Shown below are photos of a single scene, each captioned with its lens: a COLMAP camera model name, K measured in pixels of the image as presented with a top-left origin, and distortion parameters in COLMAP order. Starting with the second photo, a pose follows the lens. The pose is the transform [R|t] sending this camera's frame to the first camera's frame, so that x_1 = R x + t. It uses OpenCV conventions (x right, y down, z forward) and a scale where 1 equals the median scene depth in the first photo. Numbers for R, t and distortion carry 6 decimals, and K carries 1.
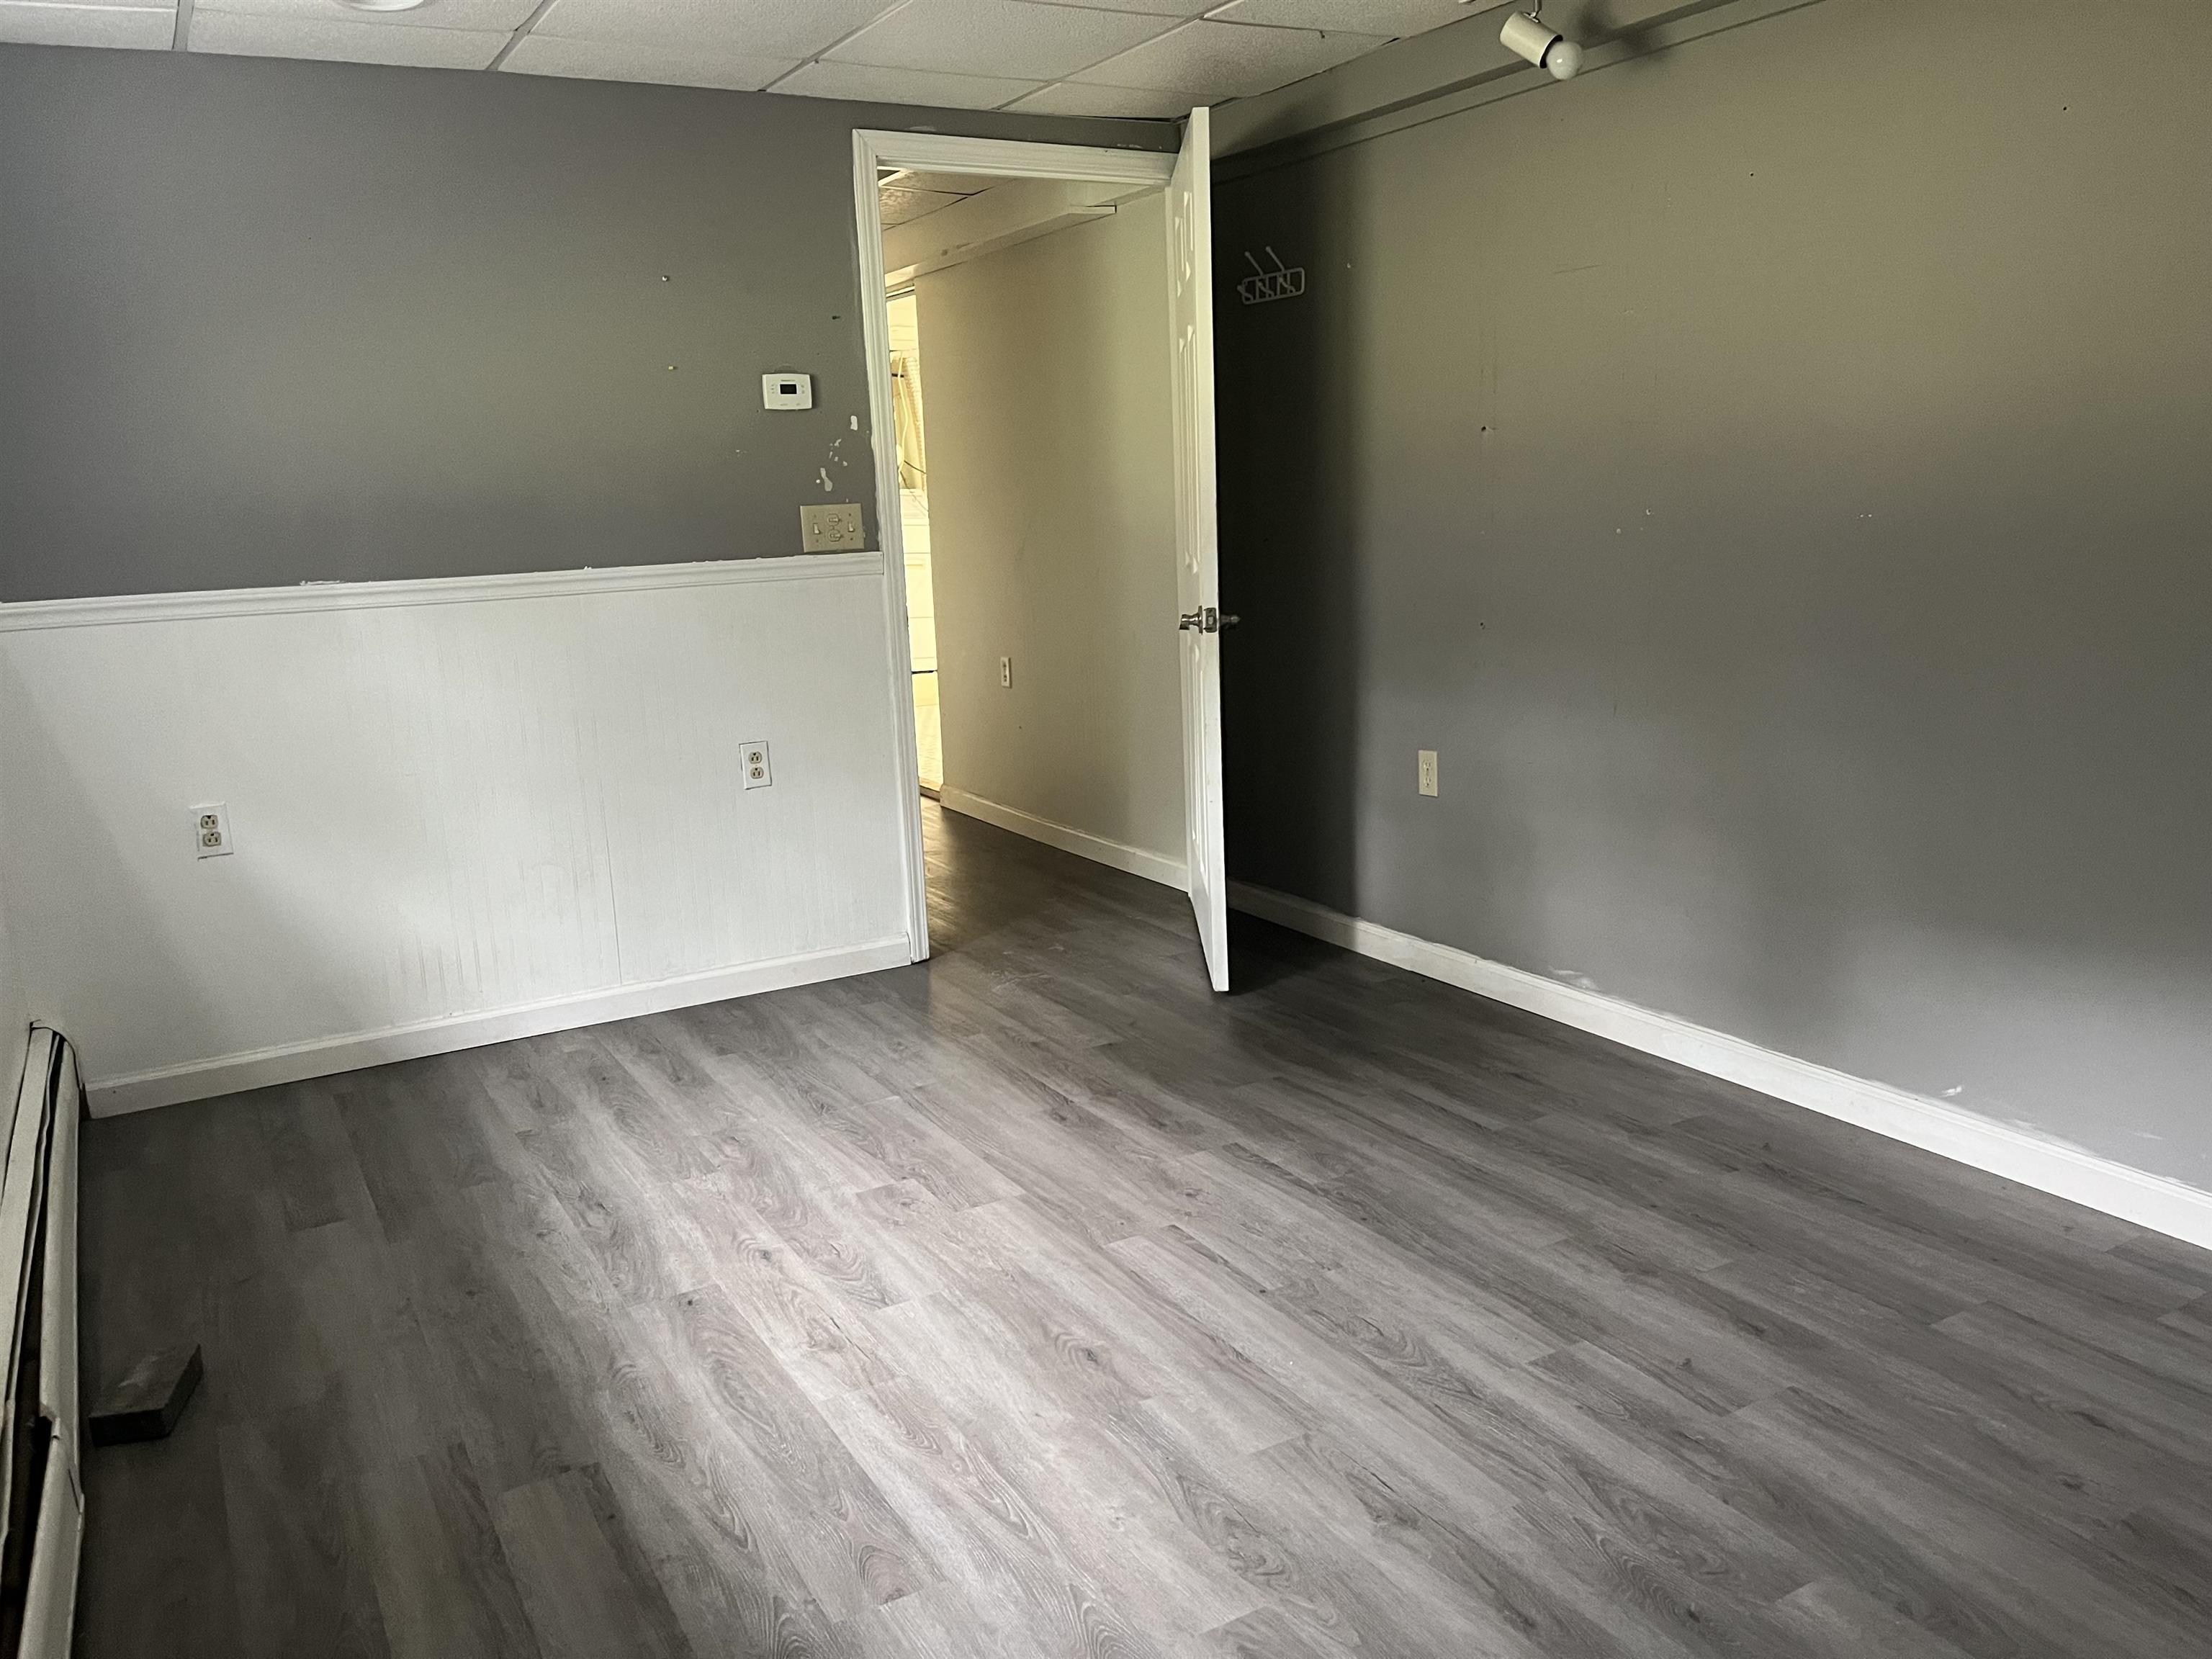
lens RADIAL K [[1667.5, 0, 1112.2], [0, 1667.5, 834.1], [0, 0, 1]] dist [0.068830, -0.058185]
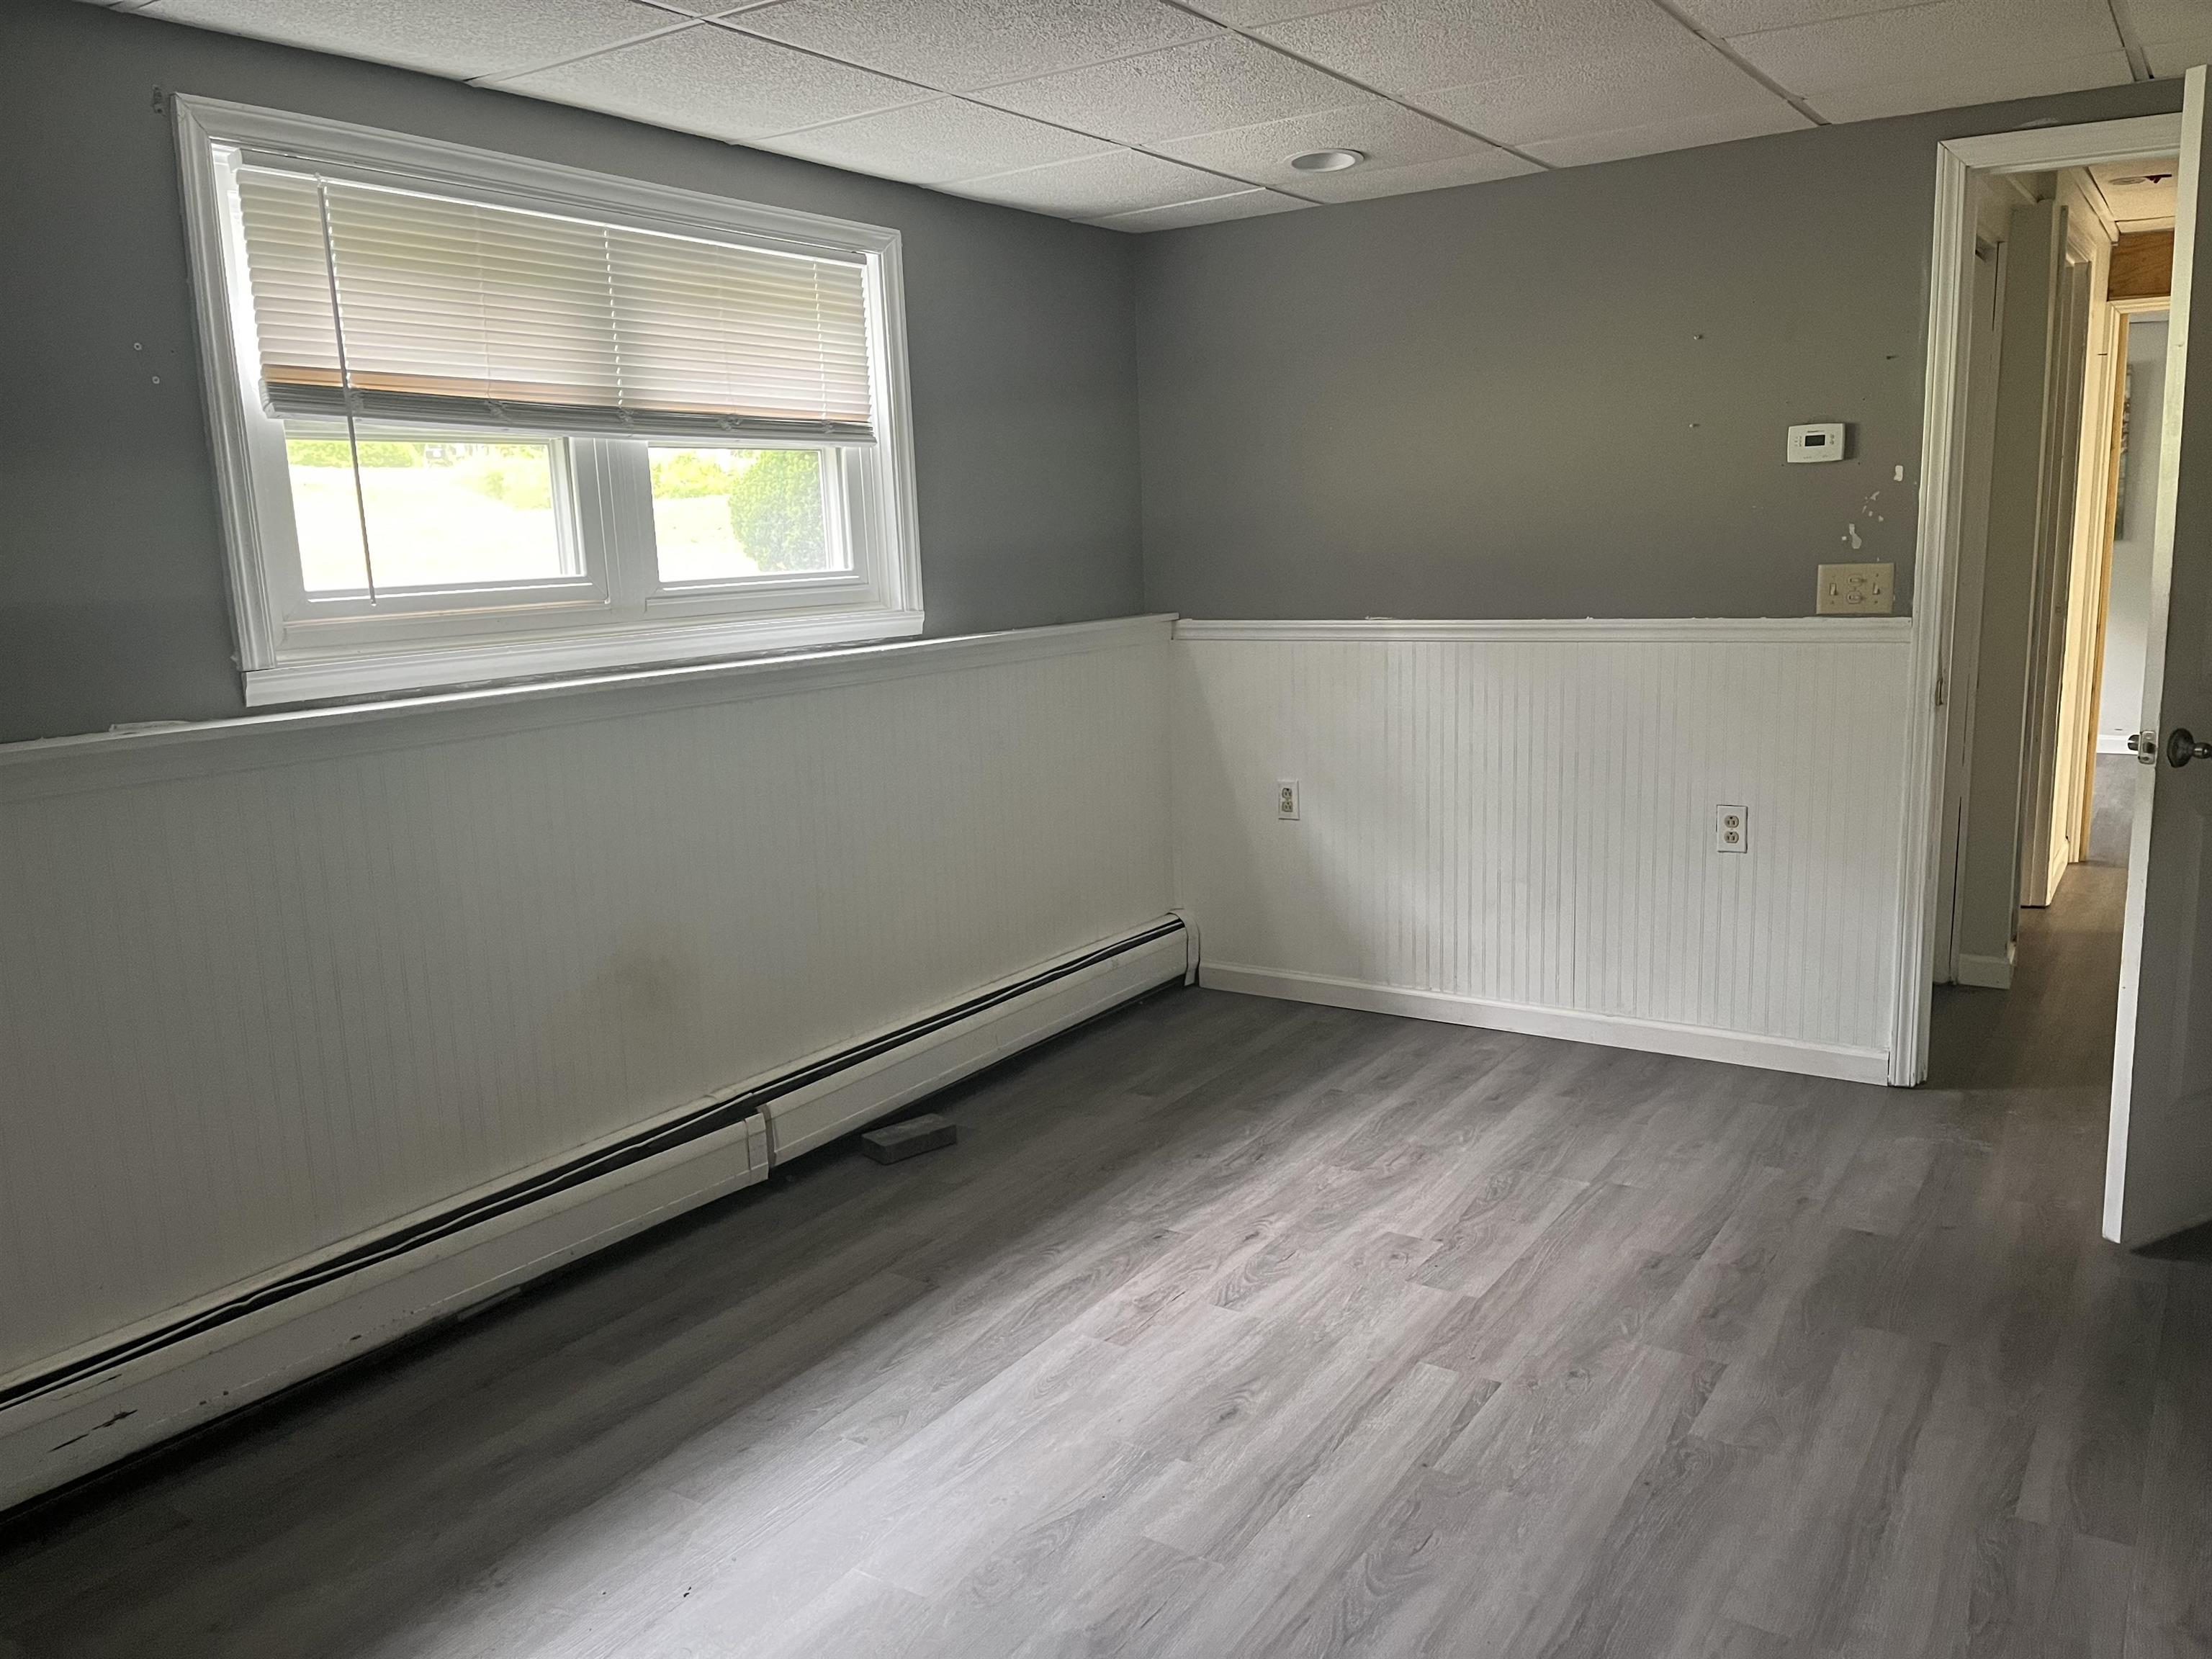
lens RADIAL K [[1667.5, 0, 1112.2], [0, 1667.5, 834.1], [0, 0, 1]] dist [0.068830, -0.058185]
pose [[0.462386, 0.188031, -0.866512, 0.555127], [-0.168871, 0.978043, 0.122121, -0.115866], [0.870449, 0.089862, 0.483986, 0.262822]]
